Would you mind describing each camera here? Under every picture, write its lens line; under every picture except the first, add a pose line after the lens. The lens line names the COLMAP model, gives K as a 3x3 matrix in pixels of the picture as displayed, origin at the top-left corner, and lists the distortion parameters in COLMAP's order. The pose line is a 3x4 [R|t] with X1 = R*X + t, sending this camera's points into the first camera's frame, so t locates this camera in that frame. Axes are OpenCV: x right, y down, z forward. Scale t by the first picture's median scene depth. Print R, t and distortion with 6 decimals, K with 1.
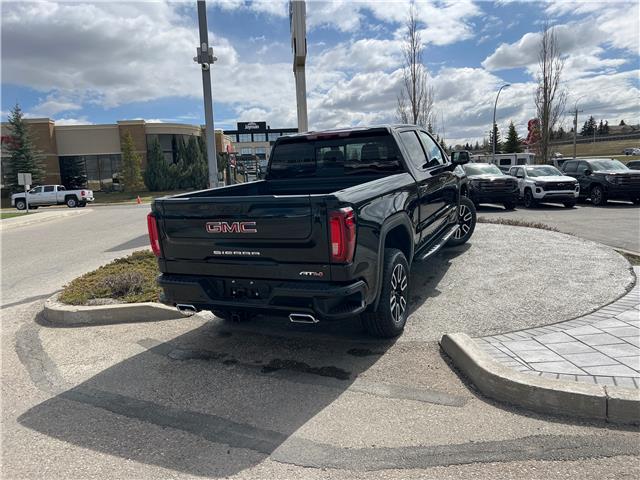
lens RADIAL K [[486.4, 0, 320.0], [0, 486.4, 240.0], [0, 0, 1]] dist [0.025711, -0.008784]
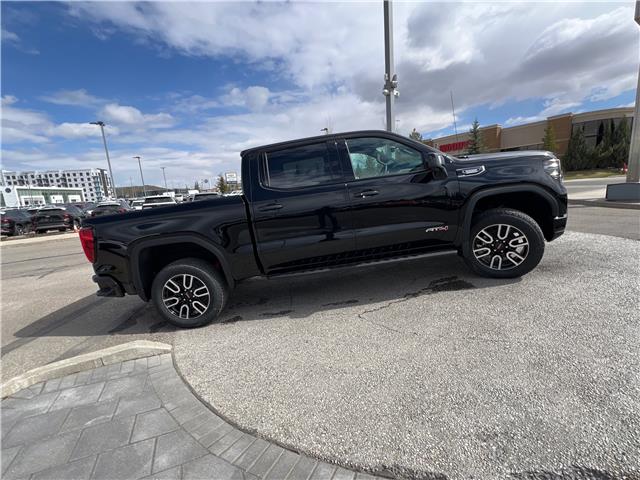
lens RADIAL K [[304.4, 0, 357.4], [0, 304.4, 239.7], [0, 0, 1]] dist [0.002960, -0.000156]
pose [[0.412415, 0.183656, -0.892292, 0.952247], [-0.058724, 0.982790, 0.175141, -0.182760], [0.909101, -0.019832, 0.416103, 1.029839]]
